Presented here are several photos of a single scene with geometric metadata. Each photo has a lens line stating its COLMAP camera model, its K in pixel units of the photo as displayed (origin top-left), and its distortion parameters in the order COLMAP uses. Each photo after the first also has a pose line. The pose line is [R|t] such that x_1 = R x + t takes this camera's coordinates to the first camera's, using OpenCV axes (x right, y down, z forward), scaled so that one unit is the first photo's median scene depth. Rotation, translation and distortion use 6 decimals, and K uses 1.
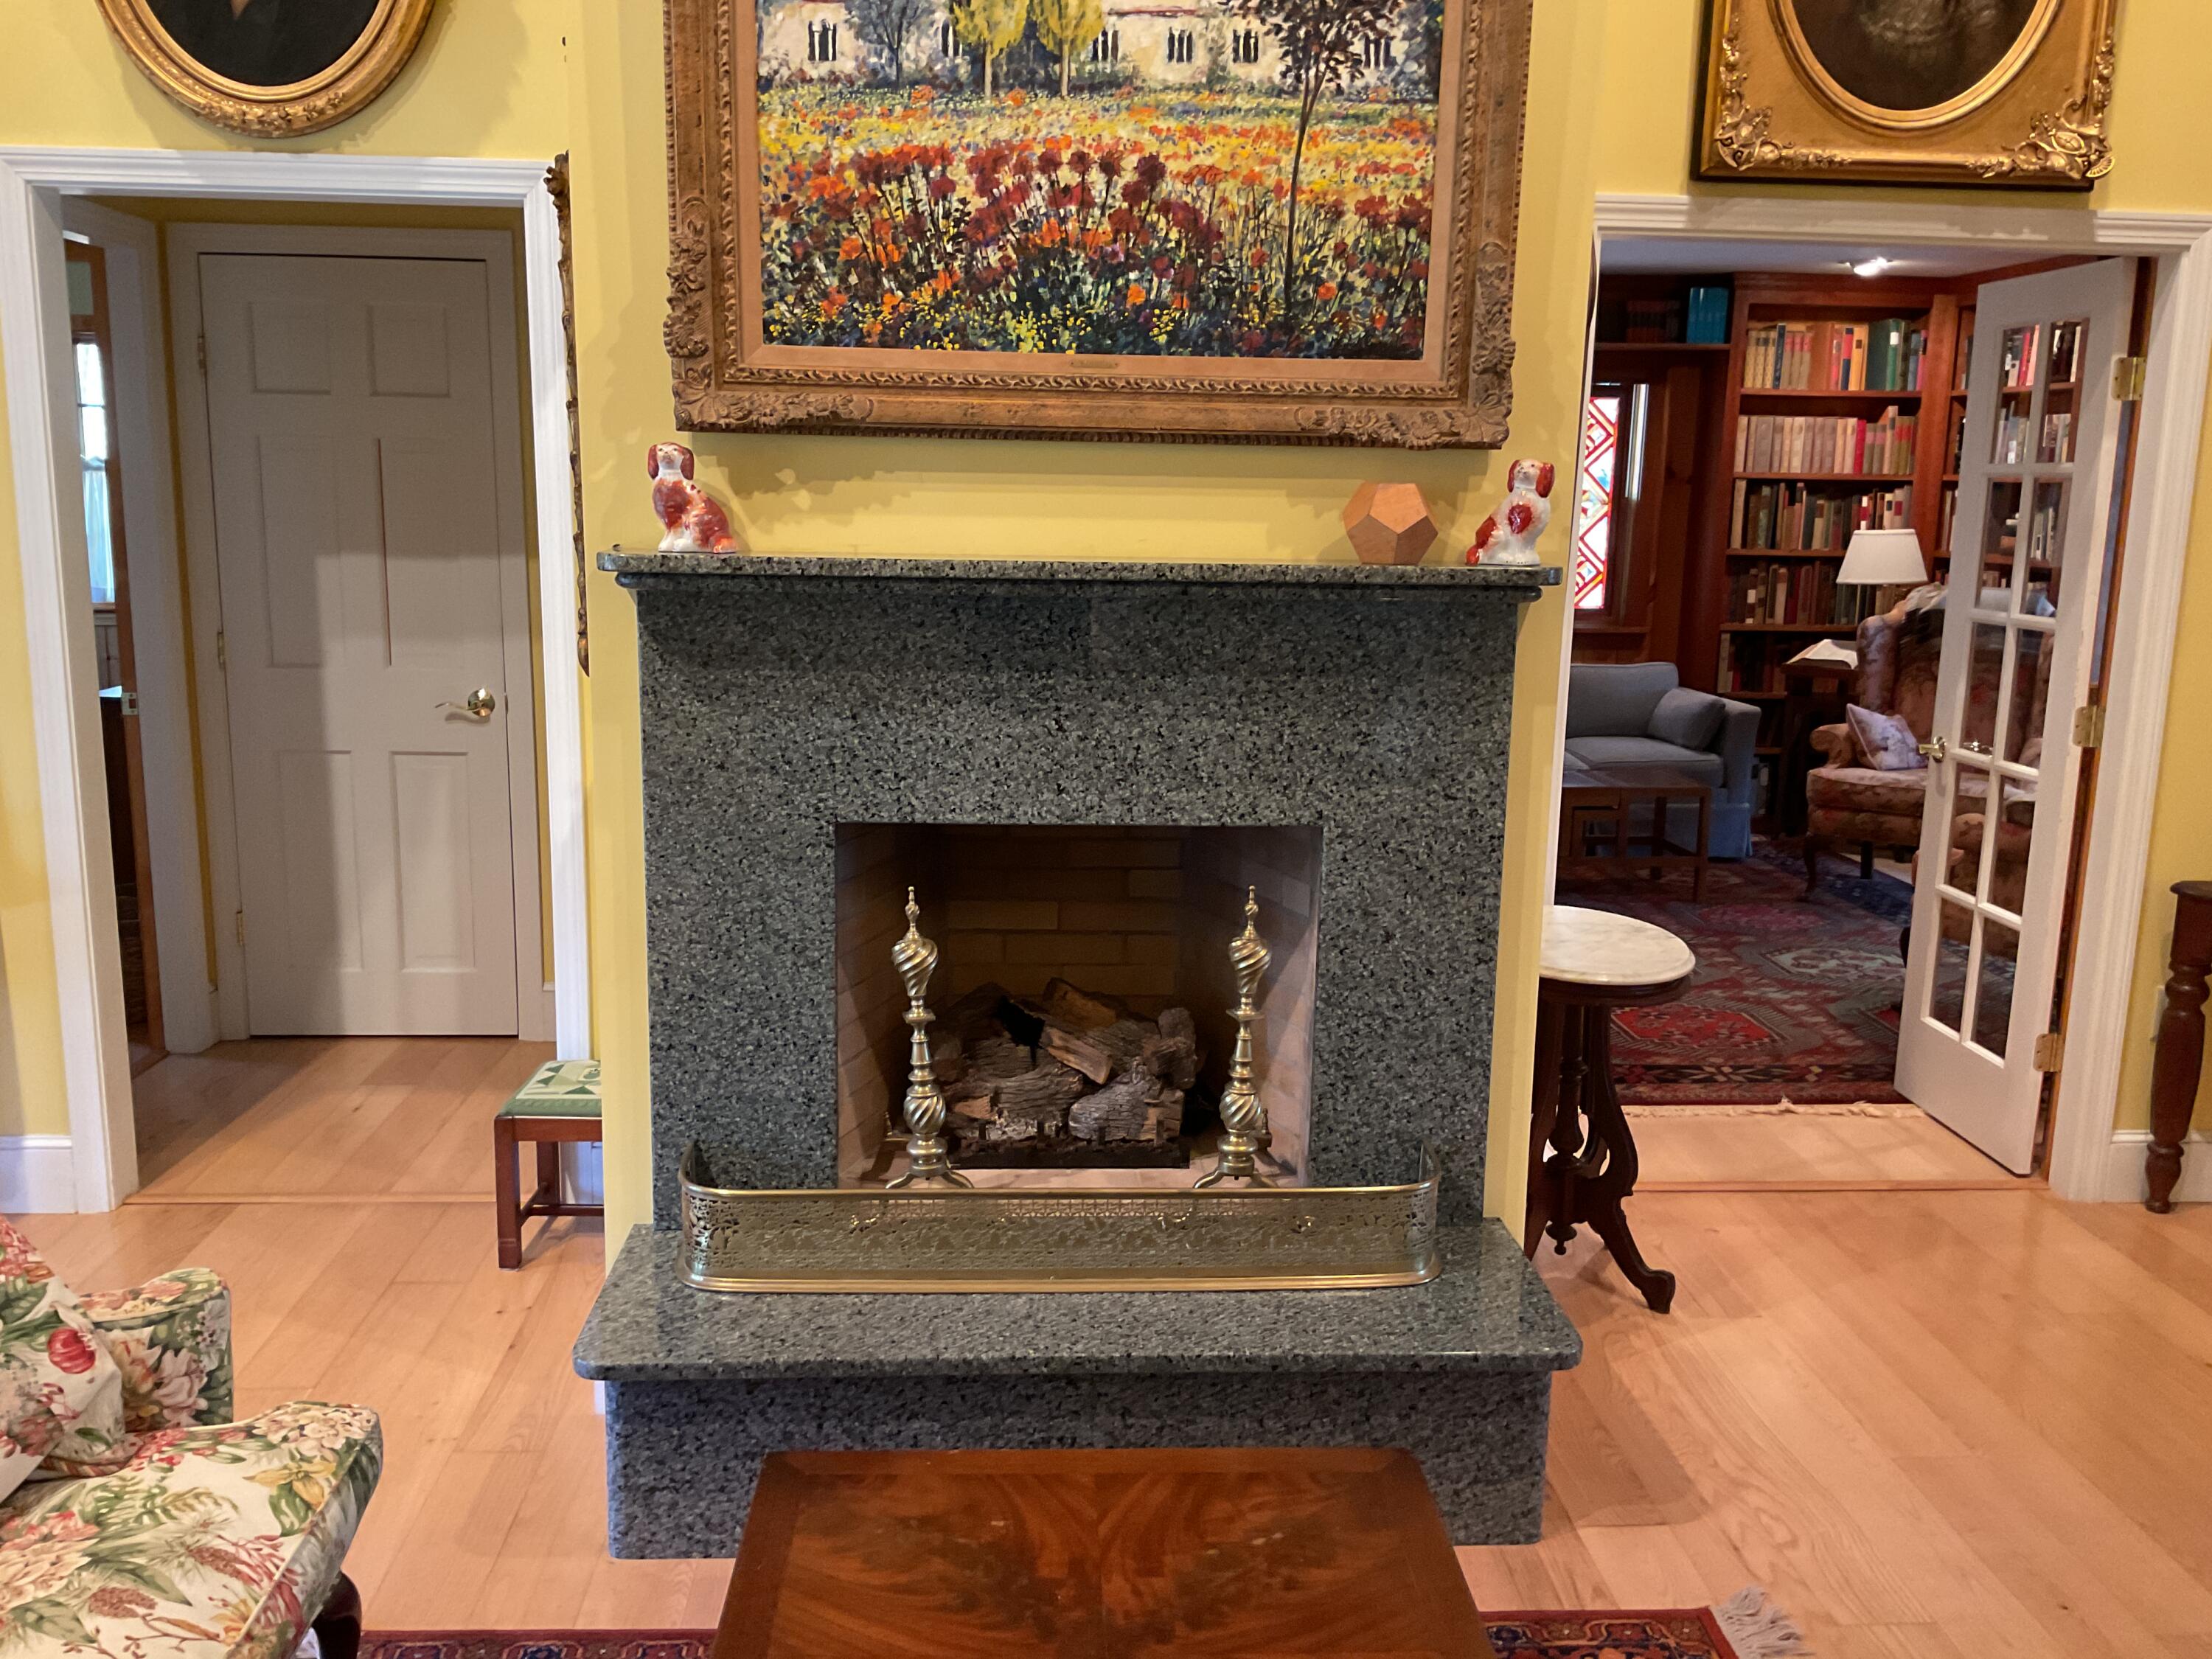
lens RADIAL K [[1817.5, 0, 1134.5], [0, 1817.5, 820.8], [0, 0, 1]] dist [0.061360, -0.134833]
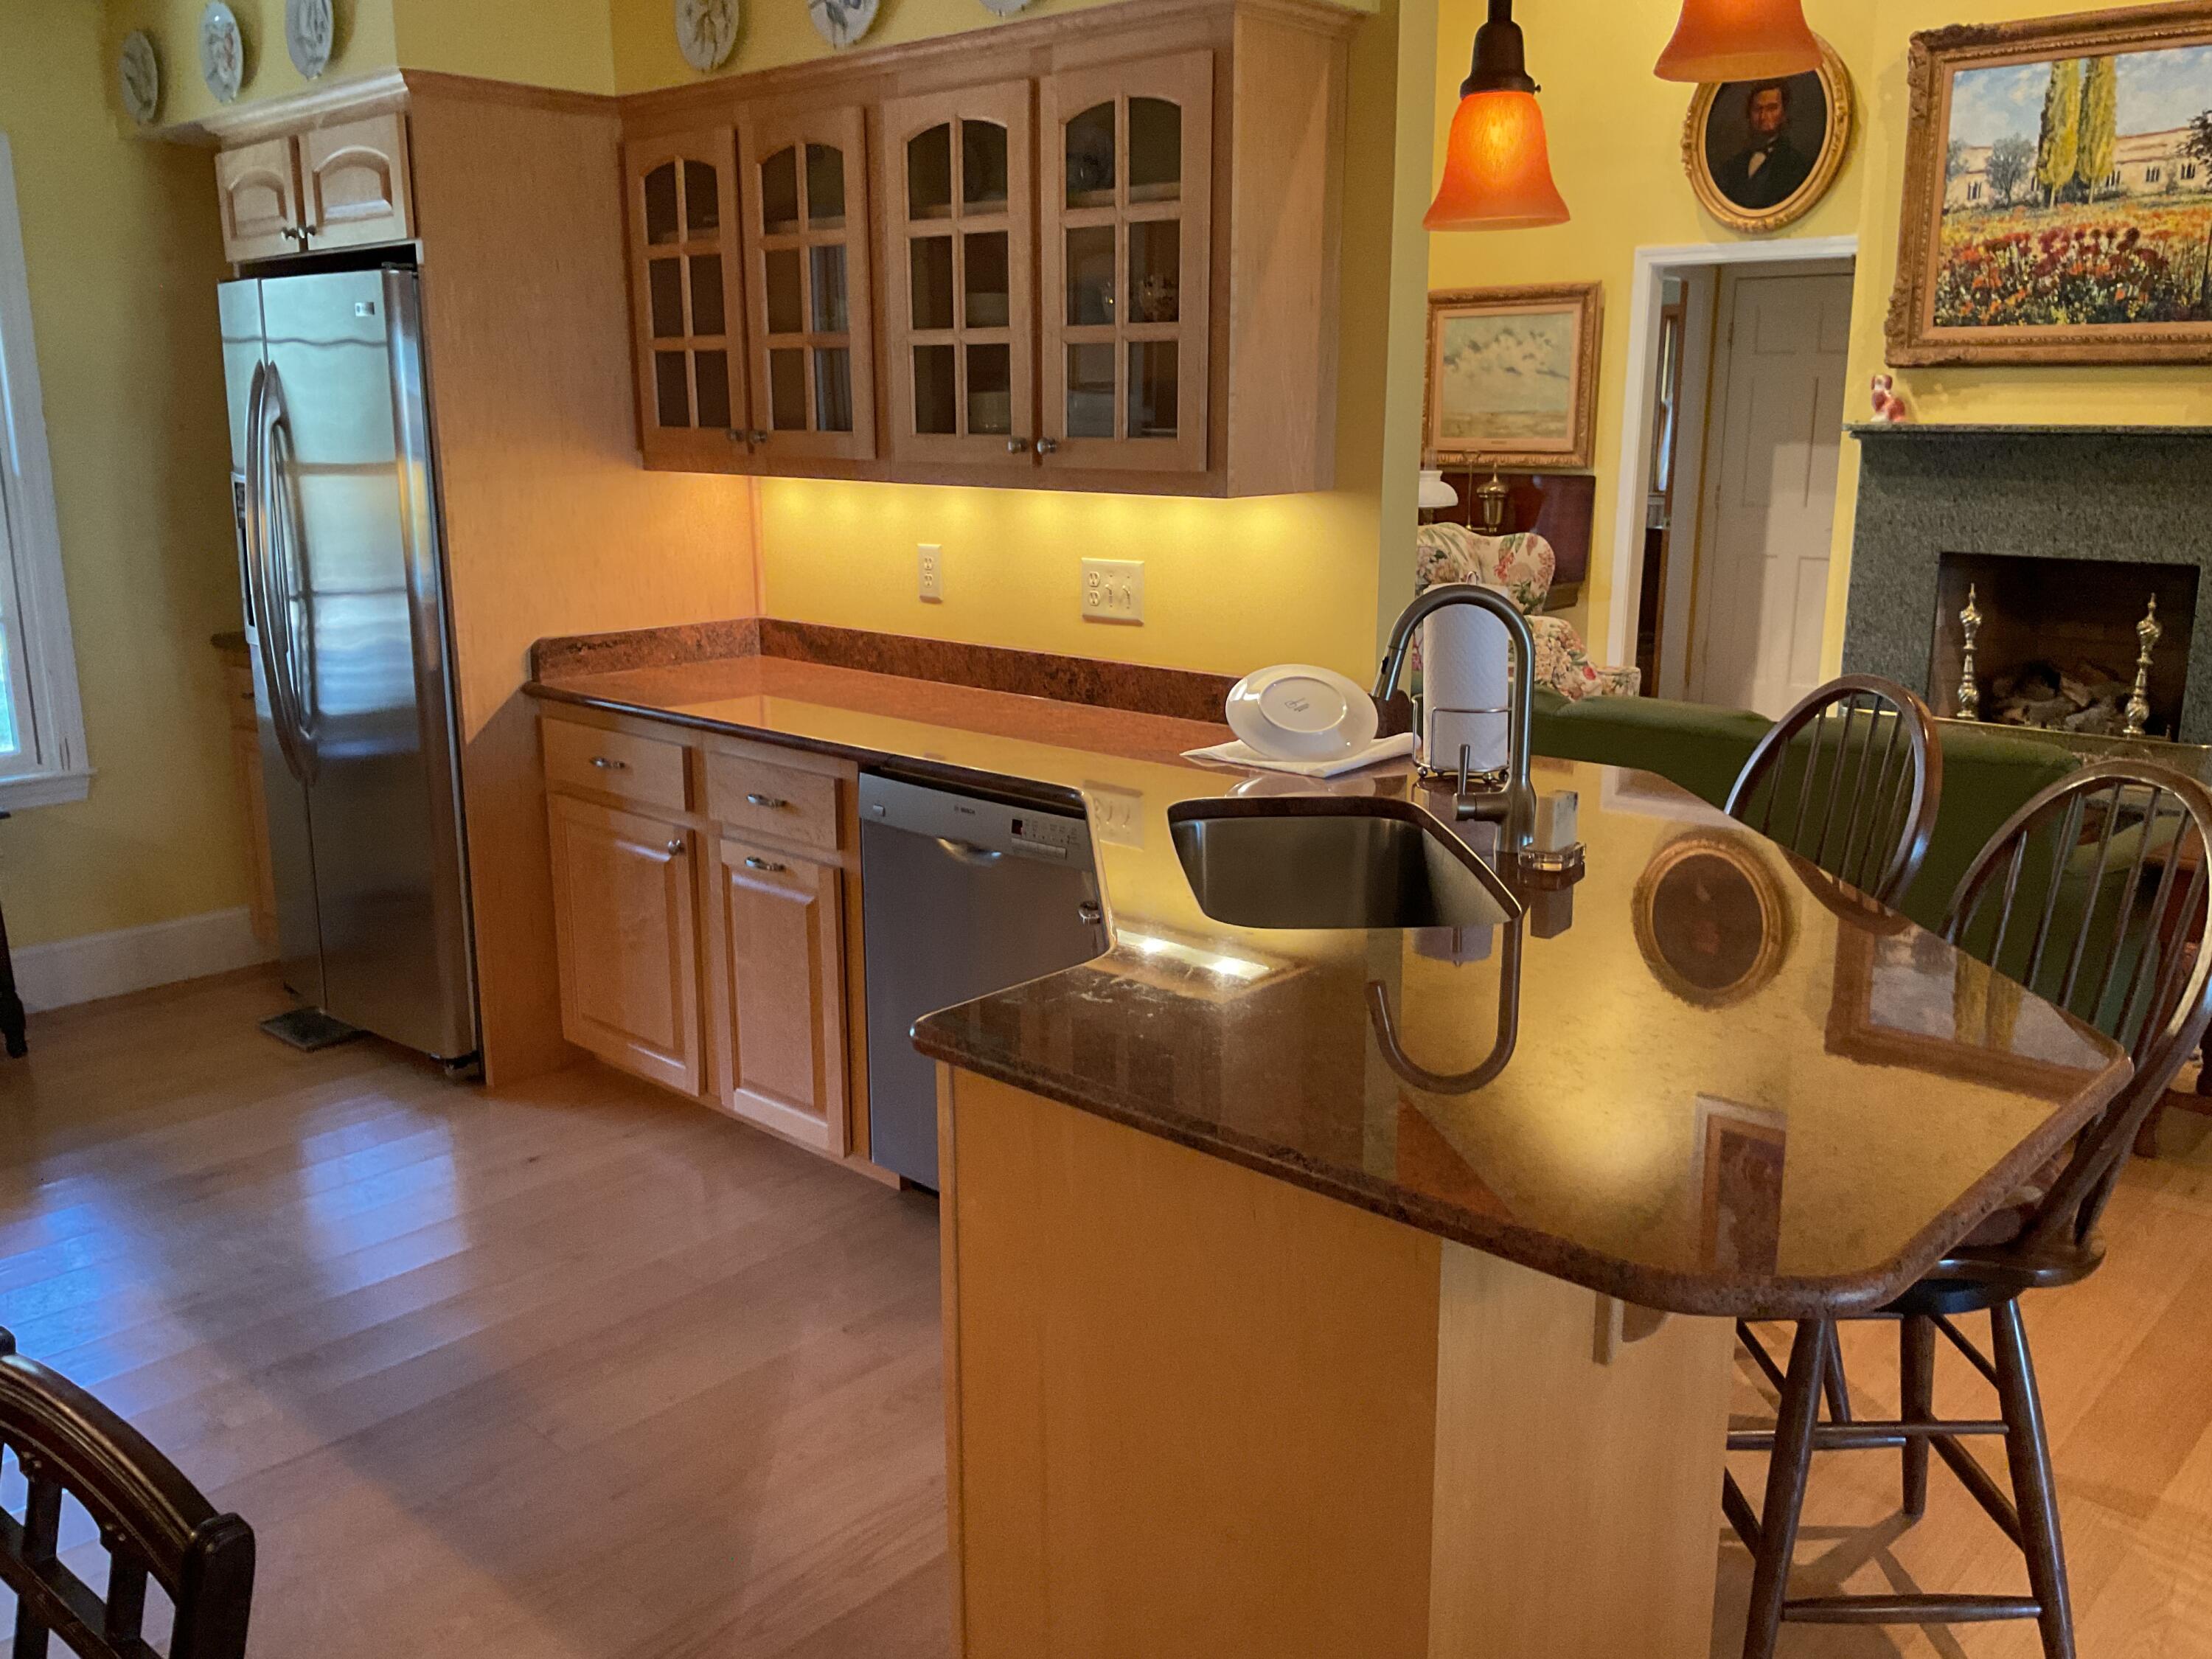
lens RADIAL K [[1845.8, 0, 1084.2], [0, 1845.8, 818.3], [0, 0, 1]] dist [0.094052, -0.135119]
pose [[0.673647, 0.145418, -0.724606, 0.838150], [-0.126743, 0.988657, 0.080580, 0.274884], [0.728104, 0.037556, 0.684437, -1.283995]]
